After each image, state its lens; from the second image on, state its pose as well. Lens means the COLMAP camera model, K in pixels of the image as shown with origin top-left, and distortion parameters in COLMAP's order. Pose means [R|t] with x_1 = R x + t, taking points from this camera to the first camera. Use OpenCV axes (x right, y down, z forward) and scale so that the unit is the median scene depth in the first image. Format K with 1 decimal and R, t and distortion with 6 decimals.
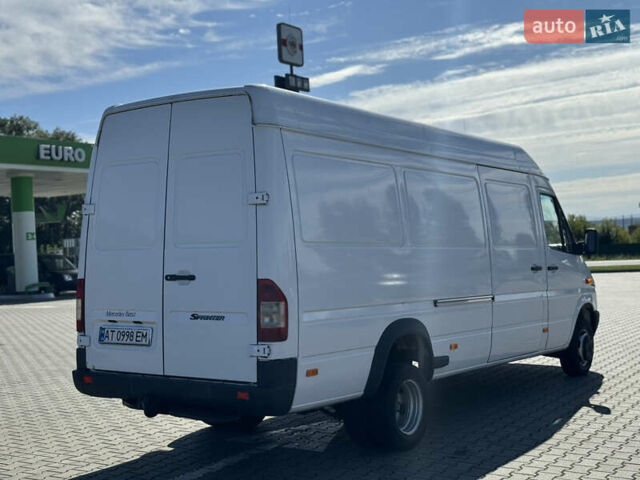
lens RADIAL K [[924.8, 0, 291.0], [0, 924.8, 250.2], [0, 0, 1]] dist [0.105177, 0.000000]
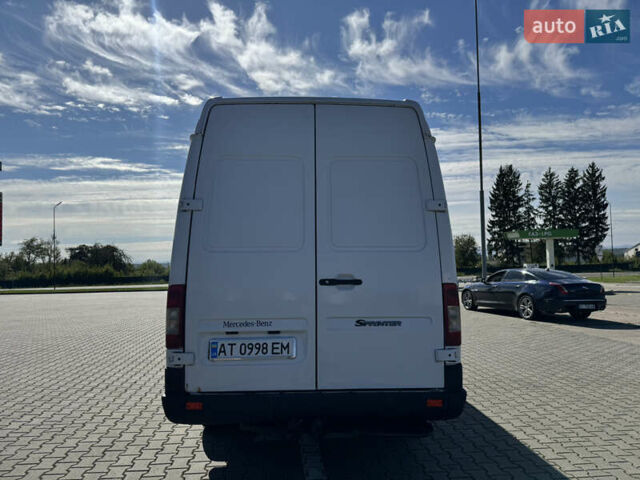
lens RADIAL K [[467.5, 0, 322.7], [0, 467.5, 236.7], [0, 0, 1]] dist [0.039038, -0.035303]
pose [[0.772476, 0.071387, 0.631019, -0.337748], [-0.013347, 0.995267, -0.096255, 0.022967], [-0.634903, 0.065933, 0.769773, 0.493772]]
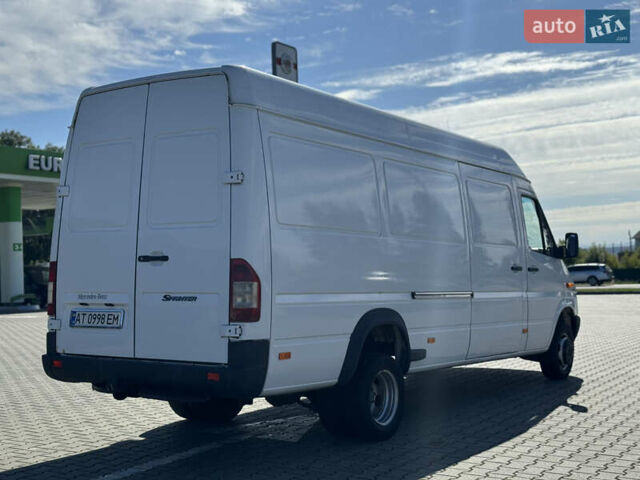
lens RADIAL K [[924.8, 0, 300.0], [0, 924.8, 248.0], [0, 0, 1]] dist [0.105177, 0.000000]
pose [[0.999671, 0.018081, 0.018178, 0.014293], [-0.017582, 0.999475, -0.027203, 0.032795], [-0.018660, 0.026875, 0.999465, 0.007682]]
